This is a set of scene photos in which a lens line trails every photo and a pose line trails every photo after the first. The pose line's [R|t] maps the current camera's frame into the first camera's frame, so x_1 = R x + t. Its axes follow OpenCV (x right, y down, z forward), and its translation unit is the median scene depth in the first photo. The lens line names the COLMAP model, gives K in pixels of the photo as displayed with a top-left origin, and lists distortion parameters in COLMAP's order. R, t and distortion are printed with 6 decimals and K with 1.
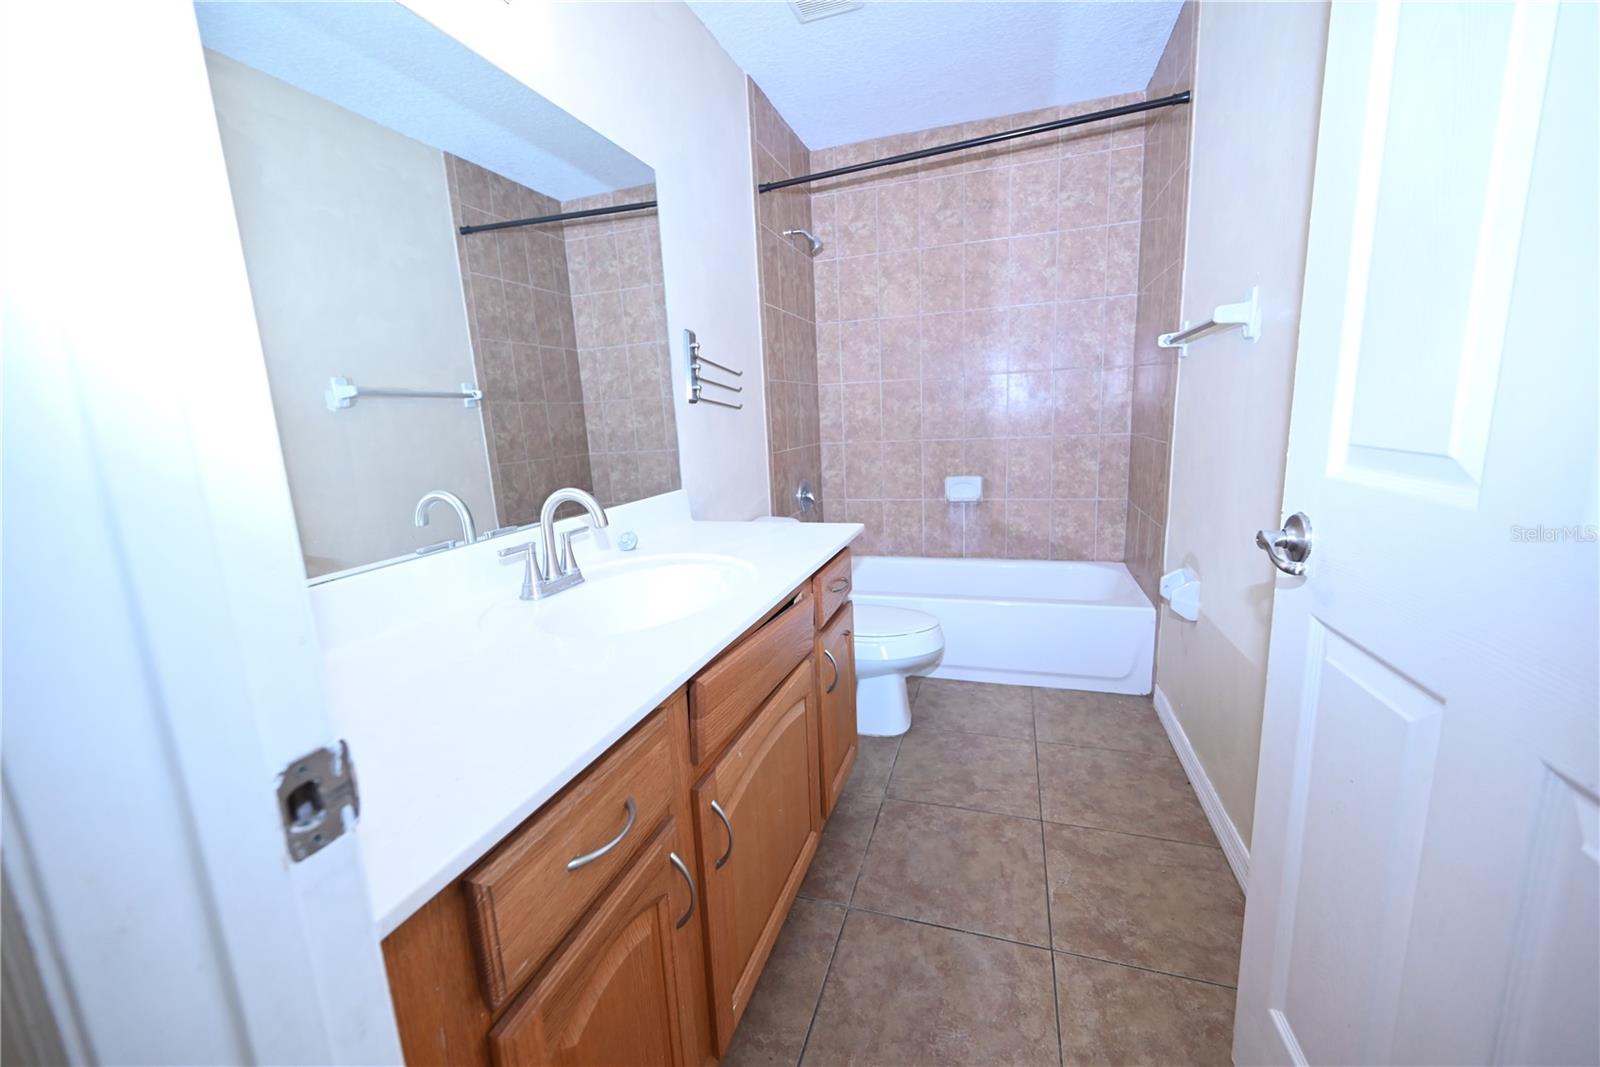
lens RADIAL K [[682.1, 0, 809.1], [0, 682.1, 557.2], [0, 0, 1]] dist [0.000052, 0.000417]
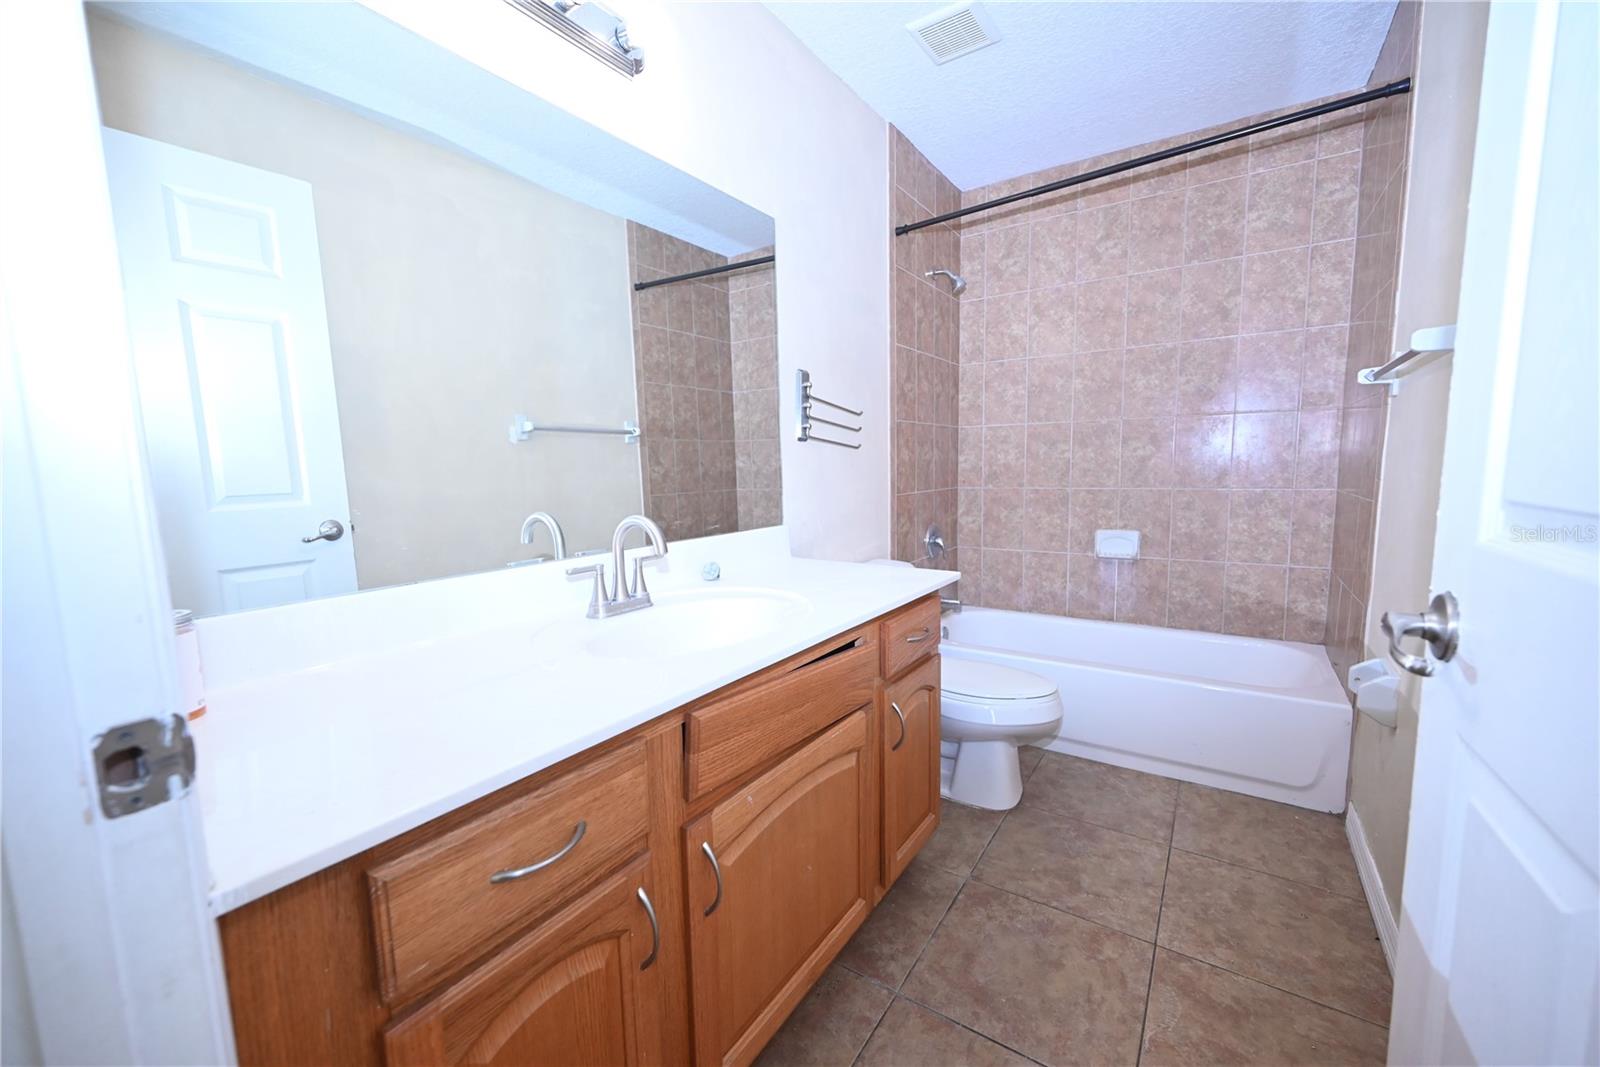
lens RADIAL K [[682.1, 0, 809.1], [0, 682.1, 557.2], [0, 0, 1]] dist [0.000052, 0.000417]
pose [[0.955687, 0.066390, -0.286800, 0.134313], [-0.084856, 0.995013, -0.052430, -0.002977], [0.281888, 0.074444, 0.956555, 0.048698]]
